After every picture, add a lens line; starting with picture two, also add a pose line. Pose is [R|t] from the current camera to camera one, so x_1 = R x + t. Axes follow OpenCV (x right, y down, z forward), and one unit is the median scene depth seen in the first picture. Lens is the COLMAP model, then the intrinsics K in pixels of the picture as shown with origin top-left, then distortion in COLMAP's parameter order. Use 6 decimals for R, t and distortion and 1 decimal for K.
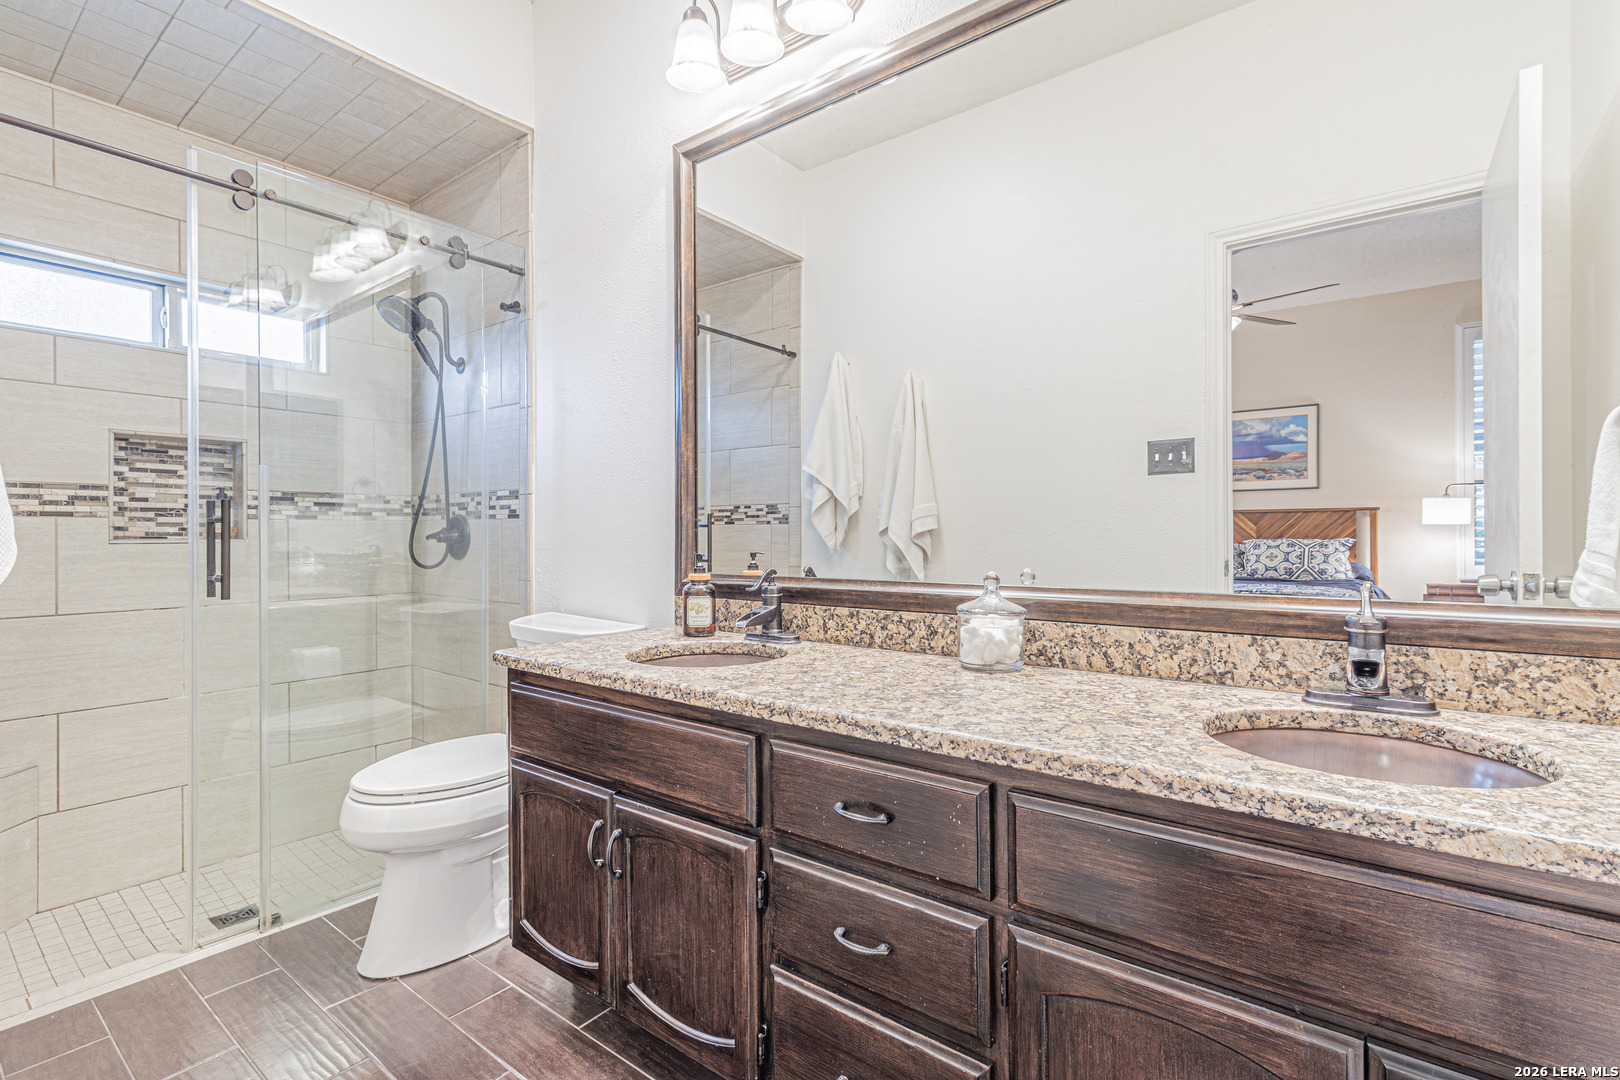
lens RADIAL K [[759.7, 0, 810.0], [0, 759.7, 540.0], [0, 0, 1]] dist [-0.000707, -0.000563]
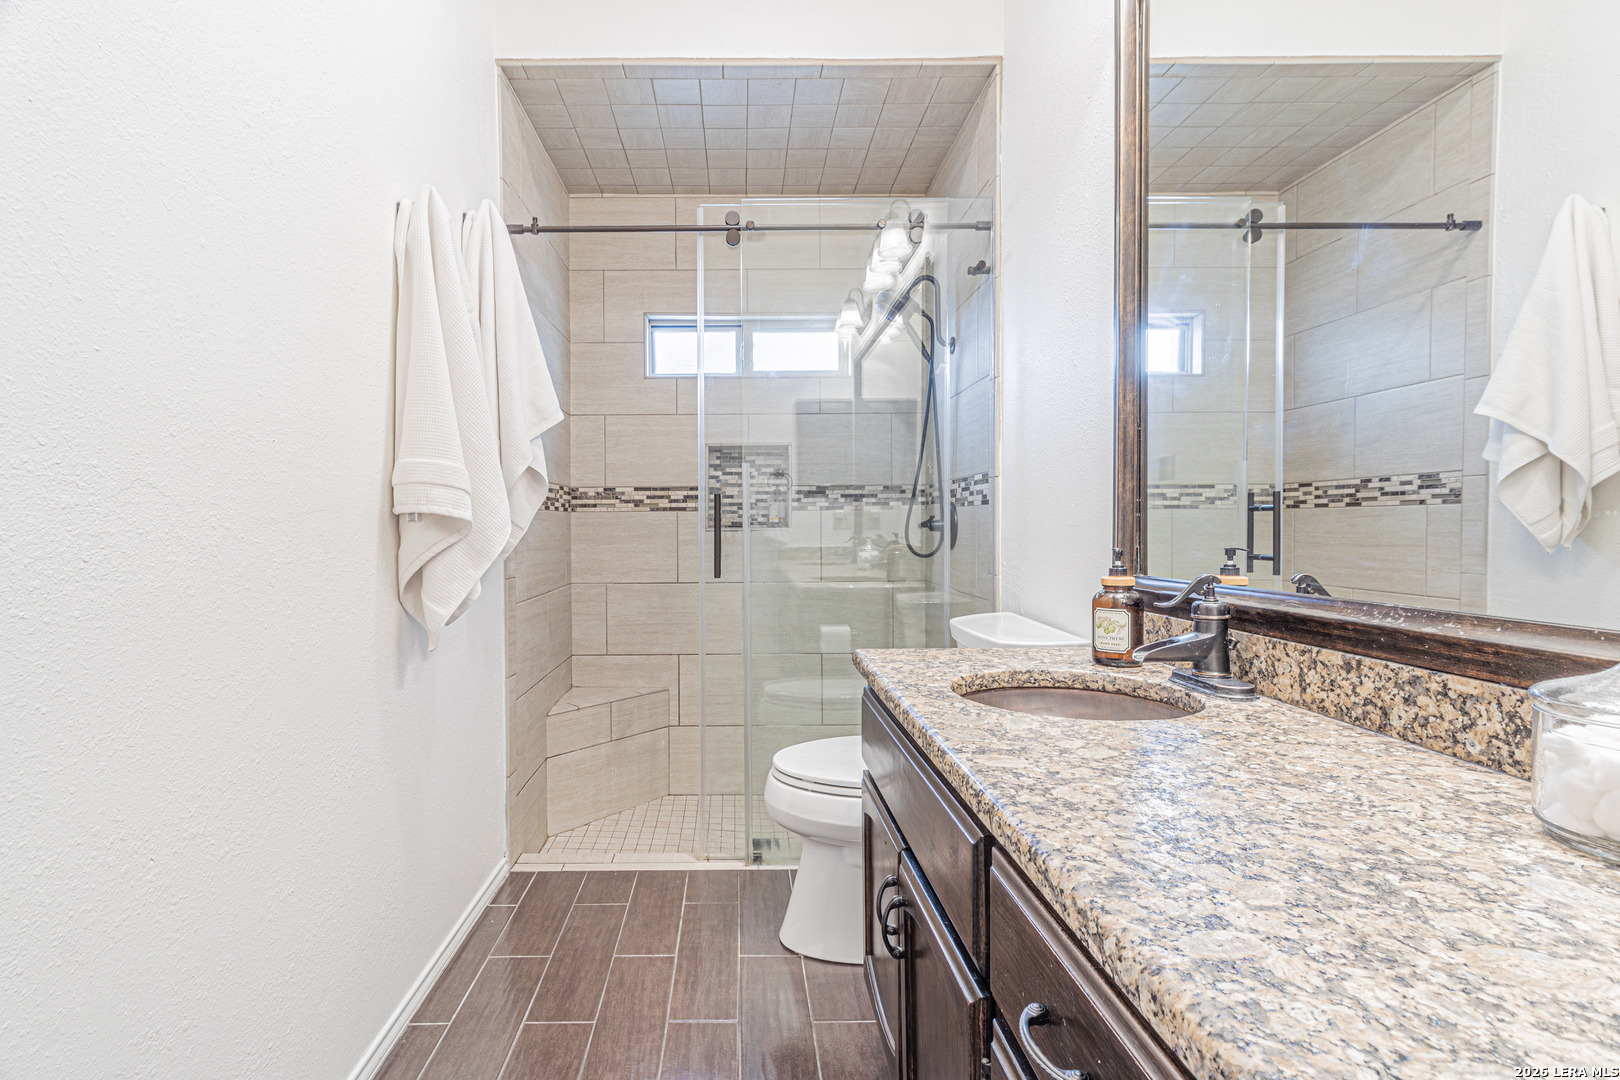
lens RADIAL K [[759.7, 0, 810.0], [0, 759.7, 540.0], [0, 0, 1]] dist [-0.000707, -0.000563]
pose [[0.607821, 0.012548, -0.793975, 0.240736], [-0.001969, 0.999896, 0.014295, 0.001423], [0.794072, -0.007126, 0.607783, 0.351256]]
